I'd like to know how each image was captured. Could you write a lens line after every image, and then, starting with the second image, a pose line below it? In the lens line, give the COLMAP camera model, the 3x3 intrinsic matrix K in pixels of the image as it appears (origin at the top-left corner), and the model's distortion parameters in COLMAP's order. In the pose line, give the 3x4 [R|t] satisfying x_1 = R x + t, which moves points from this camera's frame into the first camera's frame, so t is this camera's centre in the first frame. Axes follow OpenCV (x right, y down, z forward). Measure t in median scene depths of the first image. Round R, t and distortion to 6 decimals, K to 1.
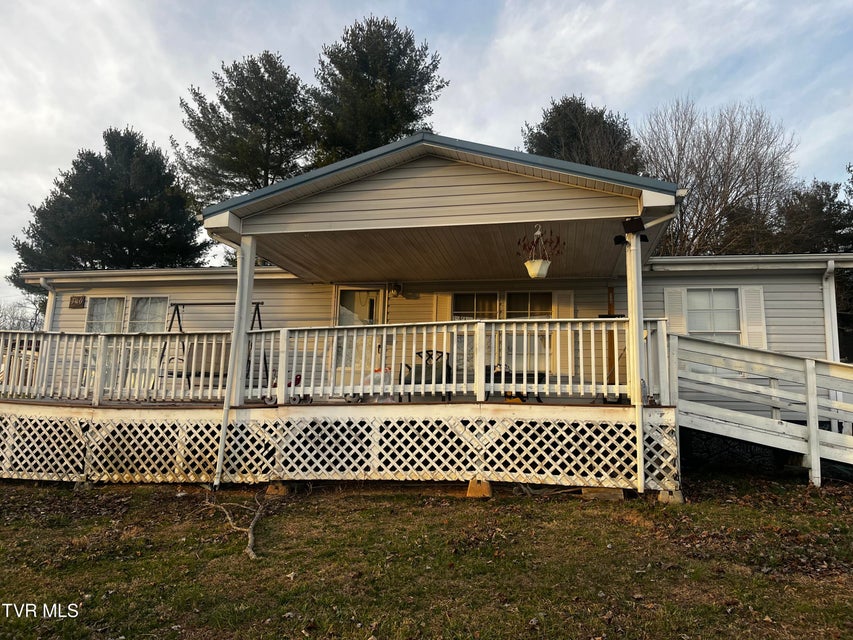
lens RADIAL K [[680.5, 0, 426.5], [0, 680.5, 287.2], [0, 0, 1]] dist [0.046686, -0.001854]
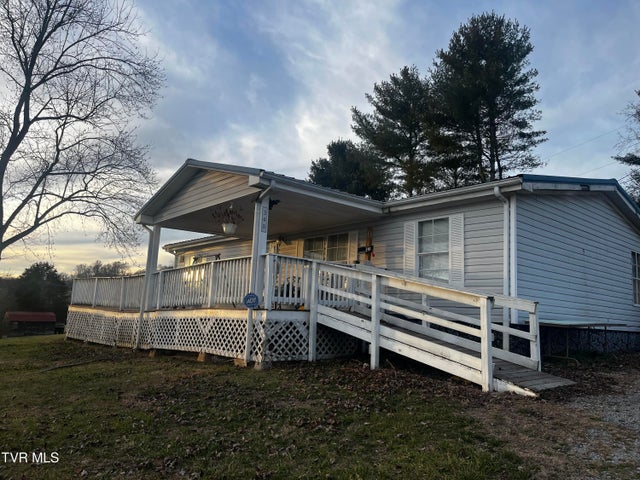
lens RADIAL K [[489.2, 0, 320.0], [0, 489.2, 240.0], [0, 0, 1]] dist [0.061921, 0.000492]
pose [[0.794997, -0.086768, -0.600375, 1.046440], [0.104609, 0.994500, -0.005209, 0.029445], [0.597525, -0.058663, 0.799701, 0.163242]]
